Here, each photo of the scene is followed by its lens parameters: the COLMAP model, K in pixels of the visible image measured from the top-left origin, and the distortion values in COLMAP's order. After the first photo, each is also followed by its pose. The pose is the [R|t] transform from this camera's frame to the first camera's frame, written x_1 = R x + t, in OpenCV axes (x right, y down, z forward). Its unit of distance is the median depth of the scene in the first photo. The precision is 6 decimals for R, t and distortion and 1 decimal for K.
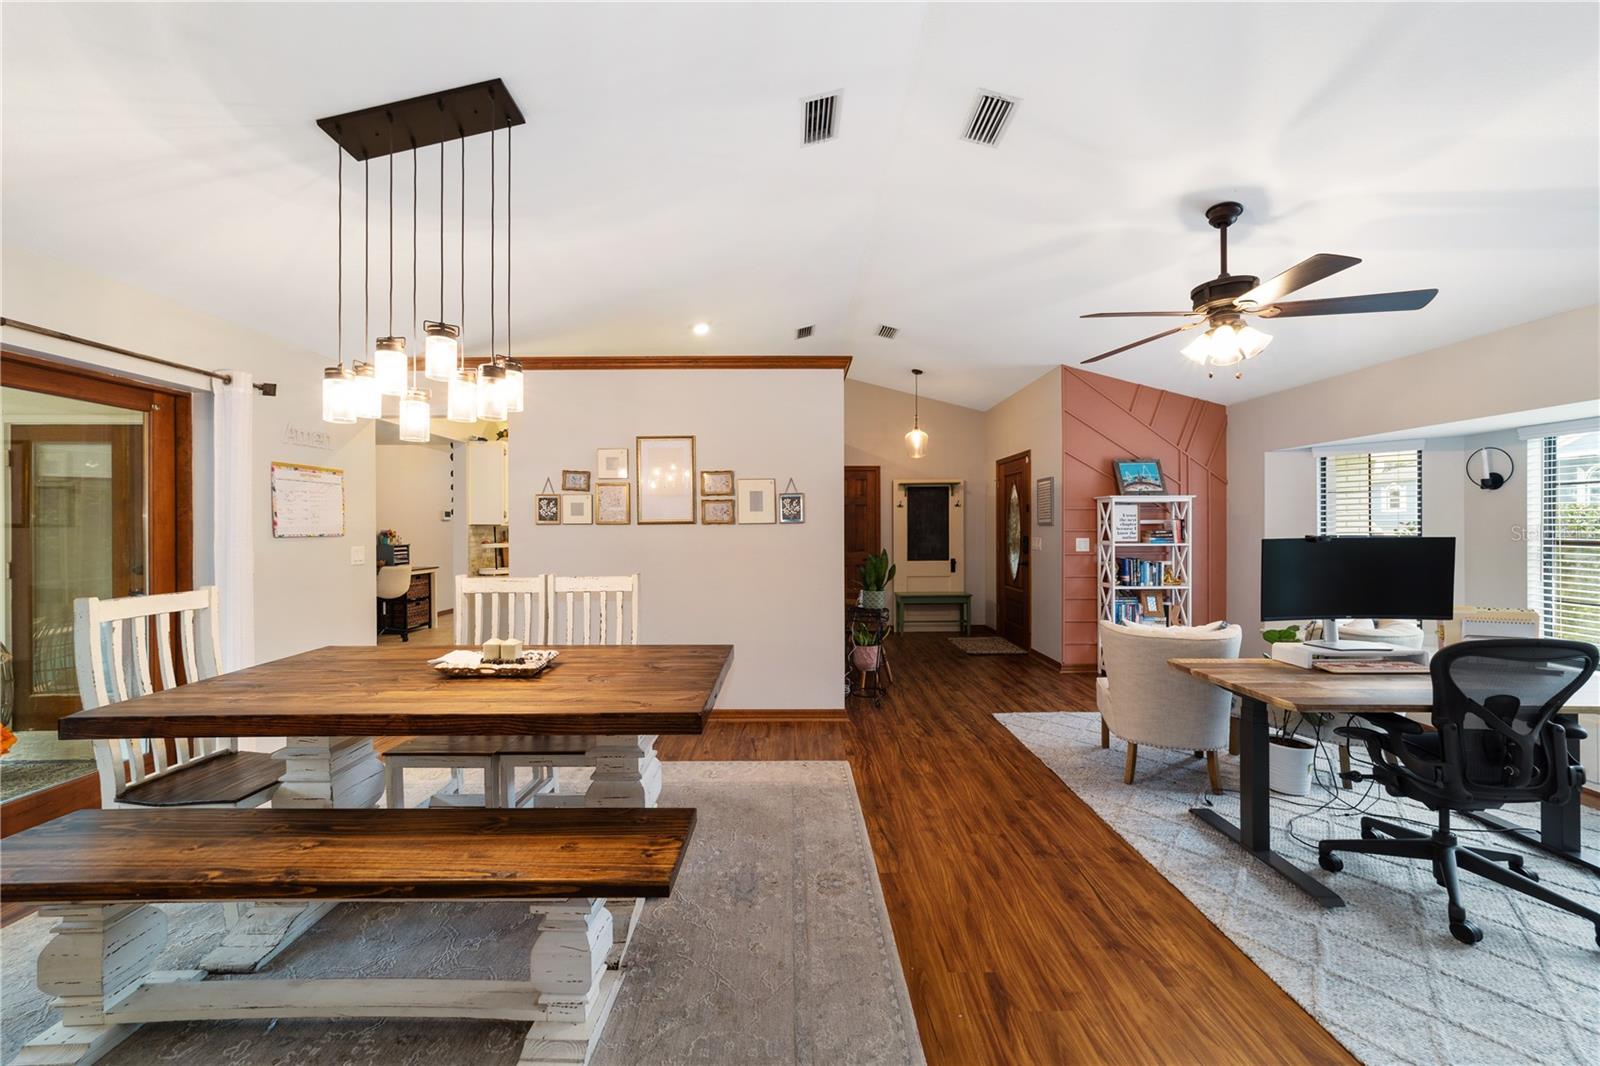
lens RADIAL K [[613.4, 0, 796.8], [0, 613.4, 528.9], [0, 0, 1]] dist [-0.019919, 0.009082]
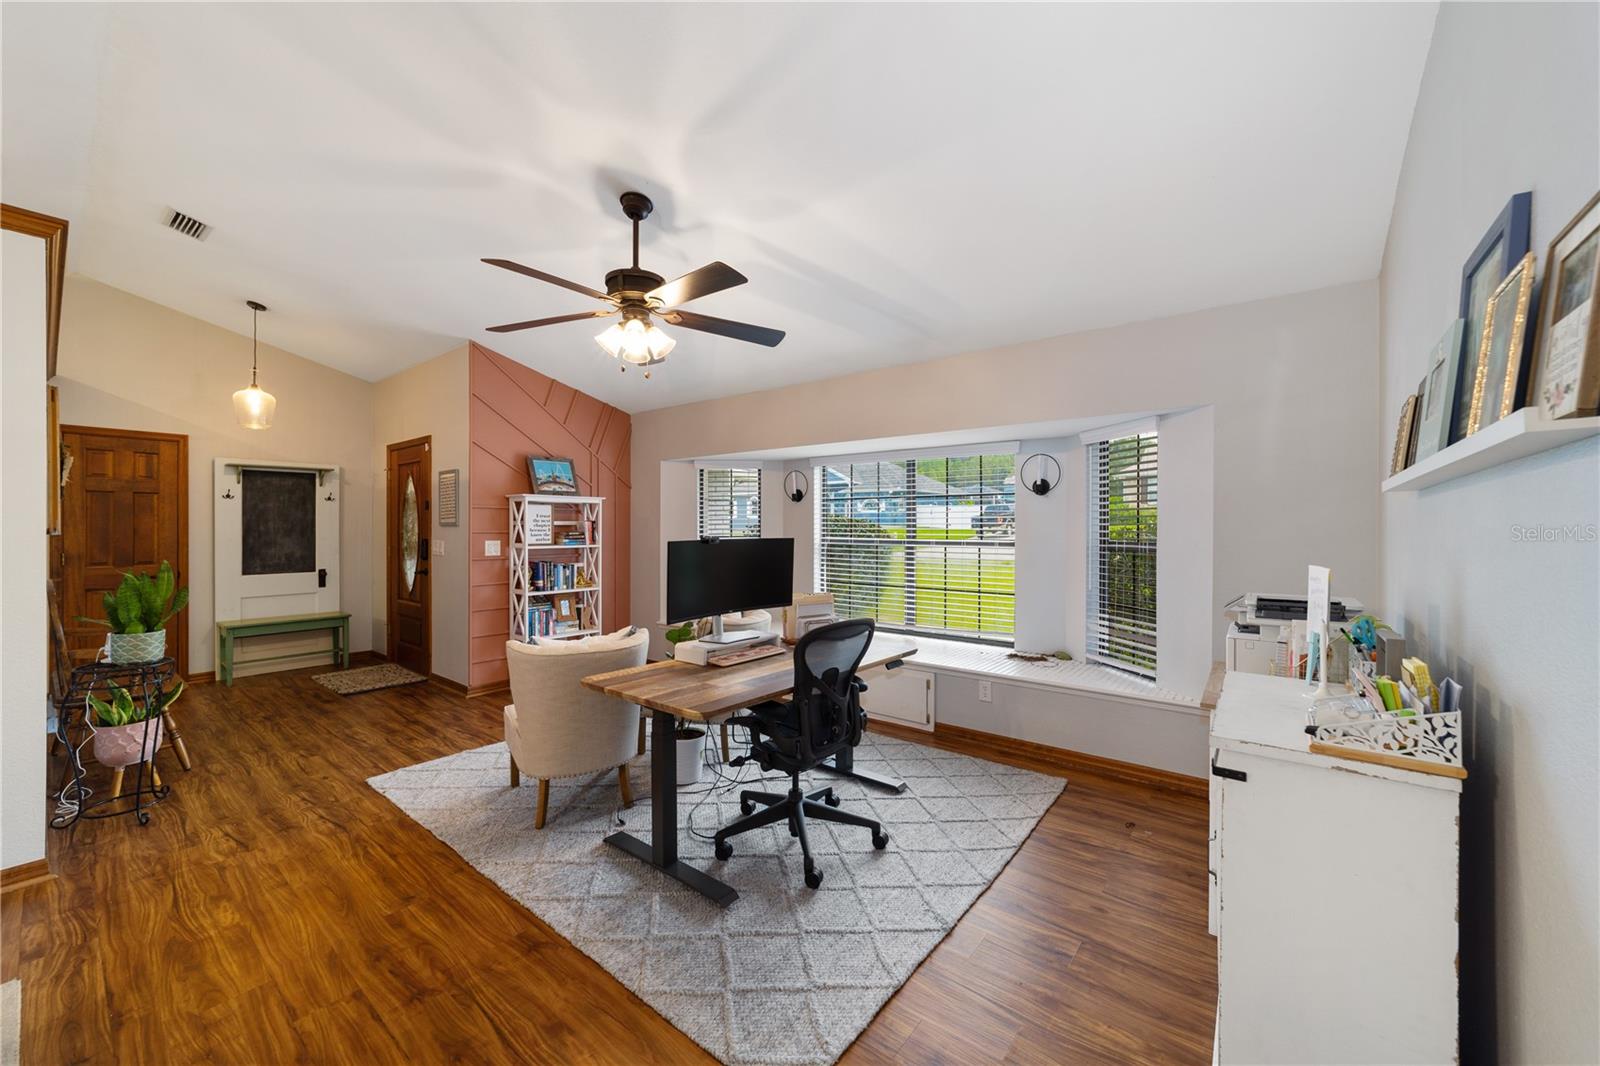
lens RADIAL K [[613.4, 0, 796.8], [0, 613.4, 528.9], [0, 0, 1]] dist [-0.019919, 0.009082]
pose [[0.631076, 0.002791, 0.775716, 0.087829], [-0.001908, 0.999996, -0.002046, -0.001478], [-0.775719, -0.000188, 0.631078, 0.147249]]
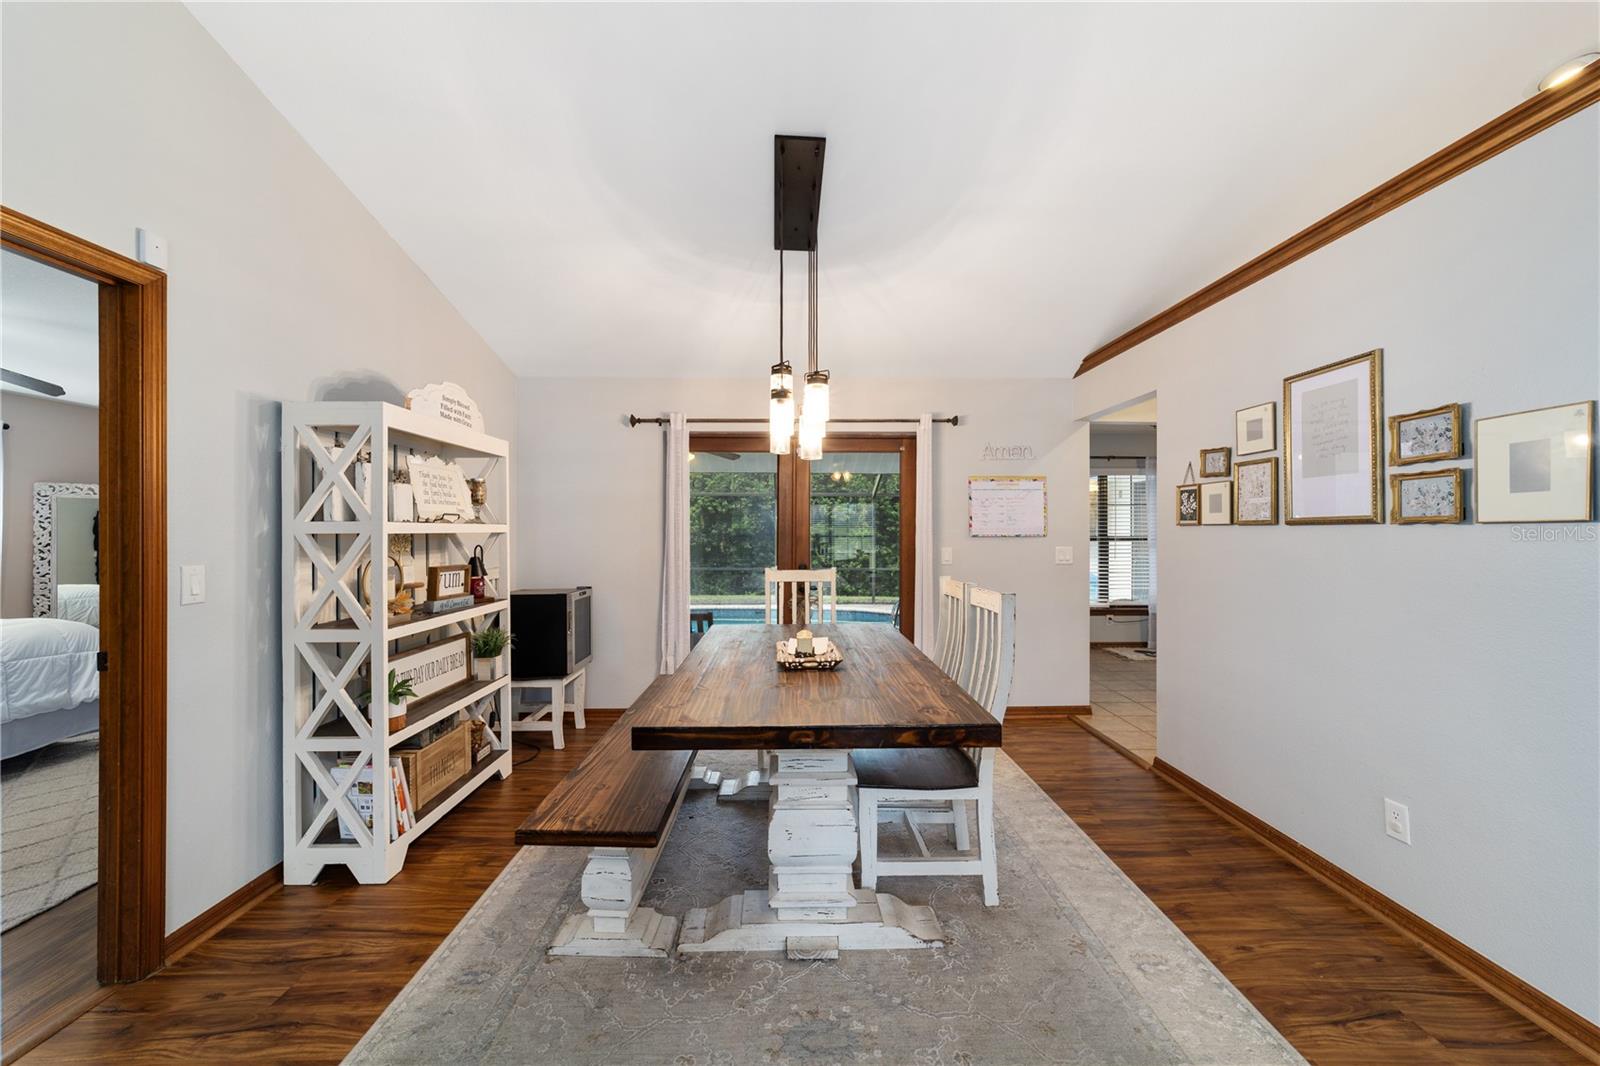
lens RADIAL K [[613.4, 0, 796.8], [0, 613.4, 528.9], [0, 0, 1]] dist [-0.019919, 0.009082]
pose [[0.010351, 0.002653, -0.999943, 0.364250], [-0.002699, 0.999993, 0.002625, -0.004163], [0.999943, 0.002672, 0.010358, 0.574530]]
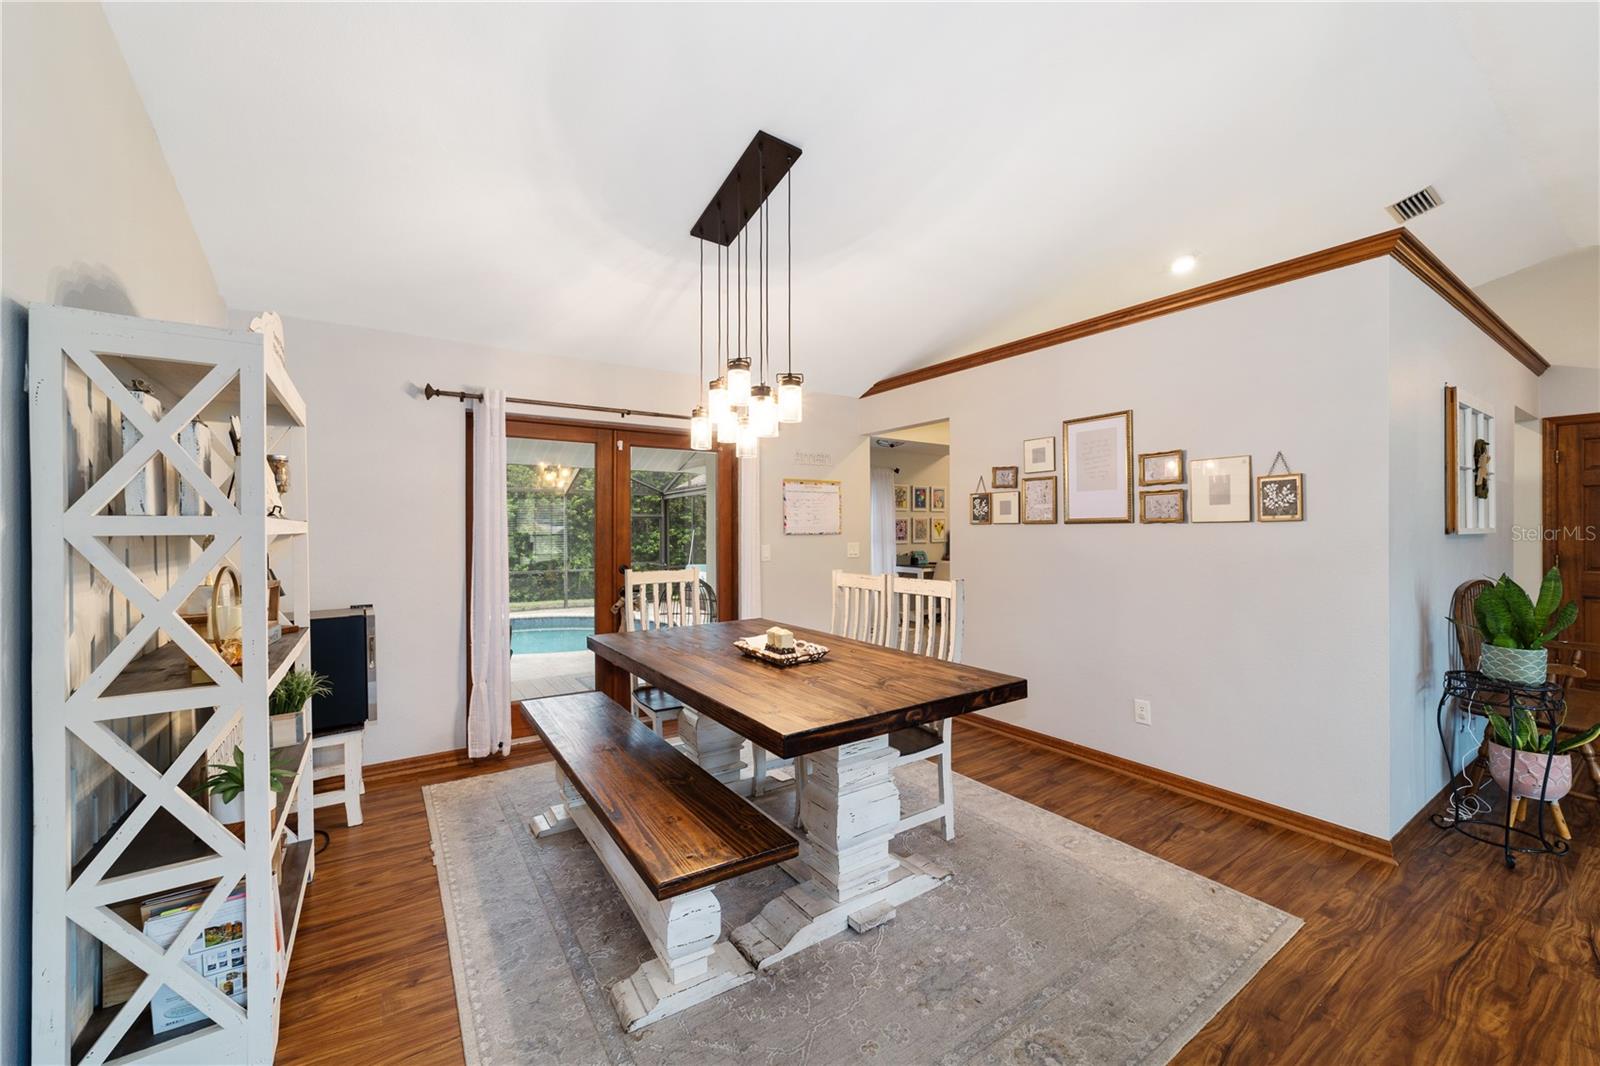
lens RADIAL K [[620.4, 0, 797.6], [0, 620.4, 527.8], [0, 0, 1]] dist [-0.019305, 0.009509]
pose [[0.552836, 0.001778, -0.833288, 0.281730], [-0.001149, 0.999998, 0.001371, -0.002677], [0.833289, 0.000199, 0.552837, 0.235994]]
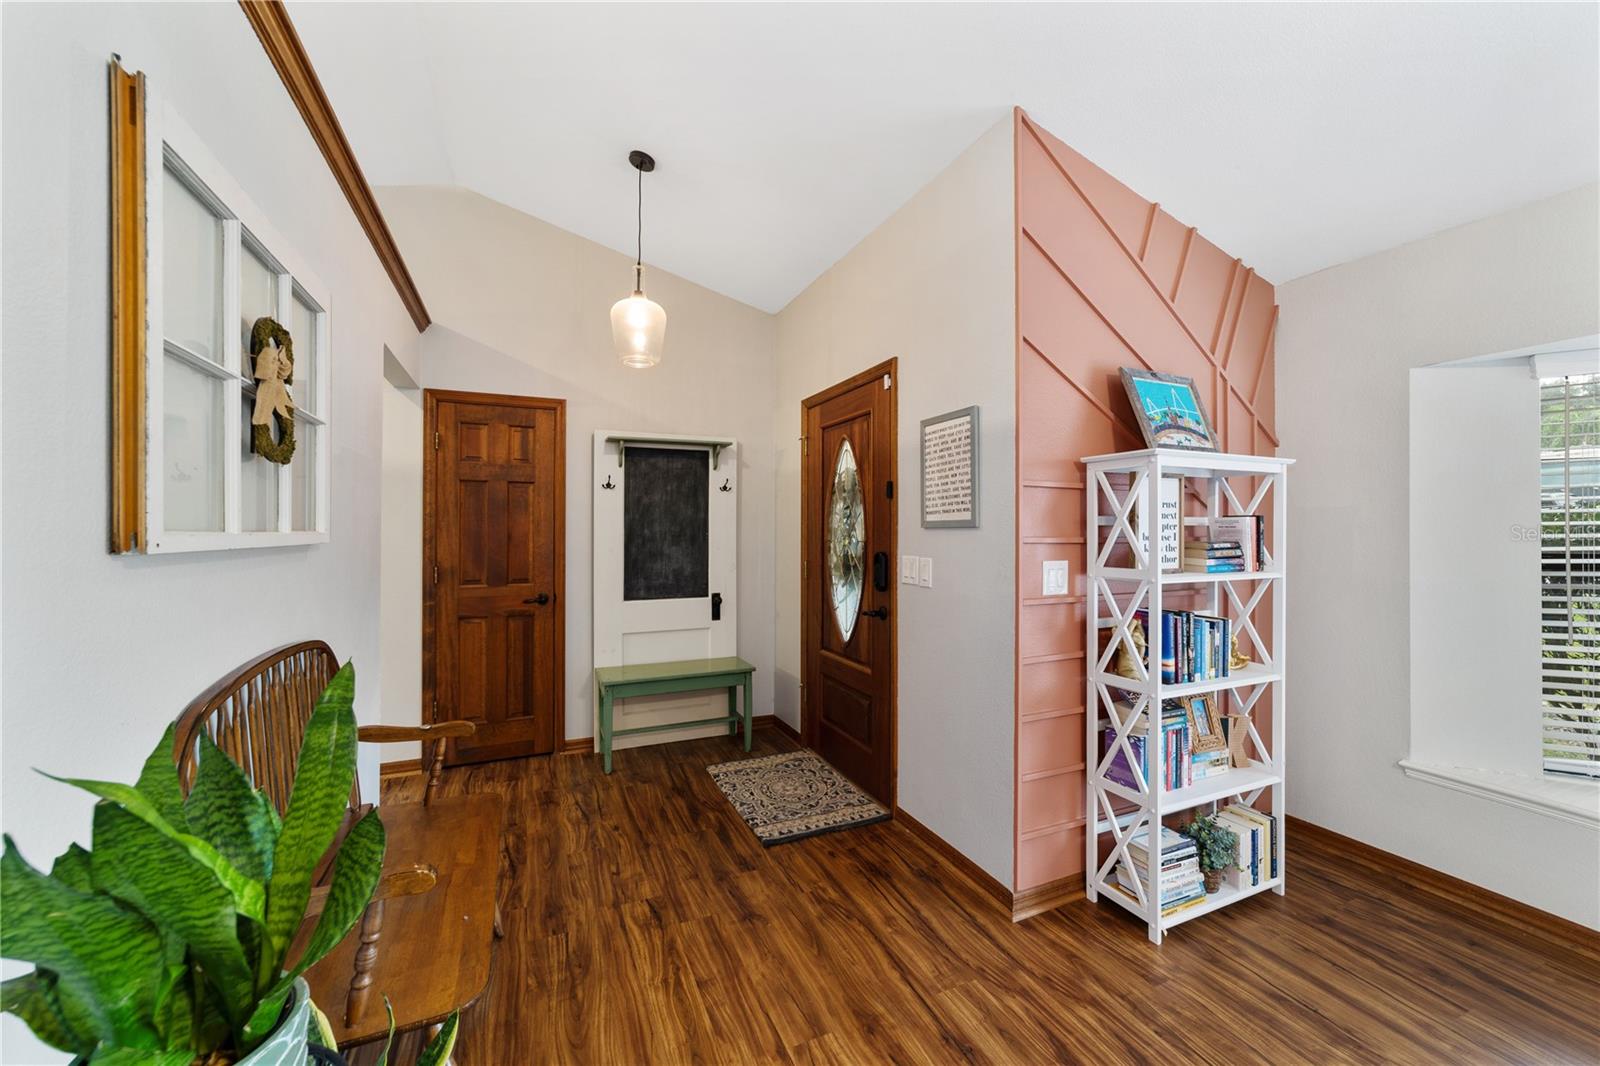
lens RADIAL K [[613.4, 0, 796.8], [0, 613.4, 528.9], [0, 0, 1]] dist [-0.019919, 0.009082]
pose [[0.917333, 0.006497, 0.398068, 0.234584], [-0.004220, 0.999969, -0.006597, -0.003402], [-0.398099, 0.004371, 0.917332, 1.044096]]
